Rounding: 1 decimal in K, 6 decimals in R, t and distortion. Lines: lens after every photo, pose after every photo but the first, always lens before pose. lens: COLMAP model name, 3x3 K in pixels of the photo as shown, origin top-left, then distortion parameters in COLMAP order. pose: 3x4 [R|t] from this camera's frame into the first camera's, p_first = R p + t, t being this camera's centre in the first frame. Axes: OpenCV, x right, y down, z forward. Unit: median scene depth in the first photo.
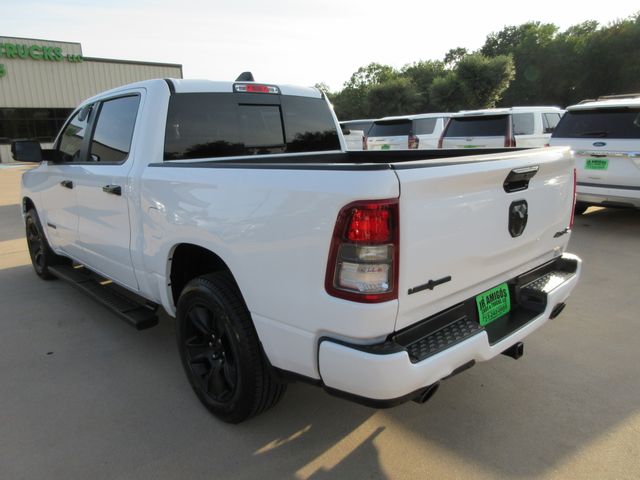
lens RADIAL K [[477.4, 0, 318.8], [0, 477.4, 246.1], [0, 0, 1]] dist [-0.001616, 0.002311]
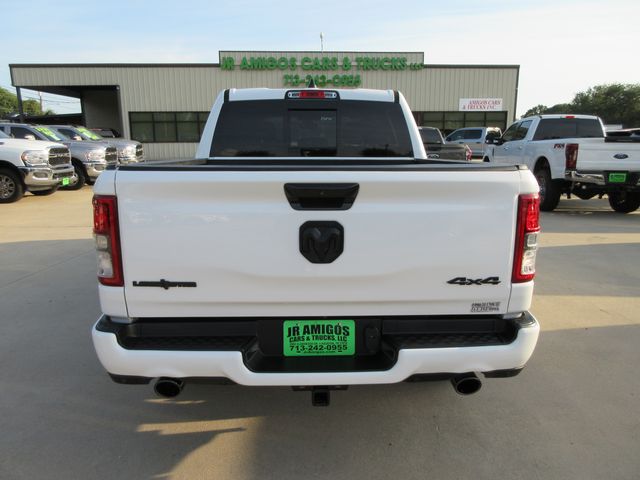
lens RADIAL K [[477.4, 0, 321.7], [0, 477.4, 241.4], [0, 0, 1]] dist [-0.001616, 0.002311]
pose [[0.758584, 0.164426, -0.630488, 0.095055], [-0.172629, 0.983774, 0.048858, -0.010122], [0.628291, 0.071778, 0.774660, 0.033665]]
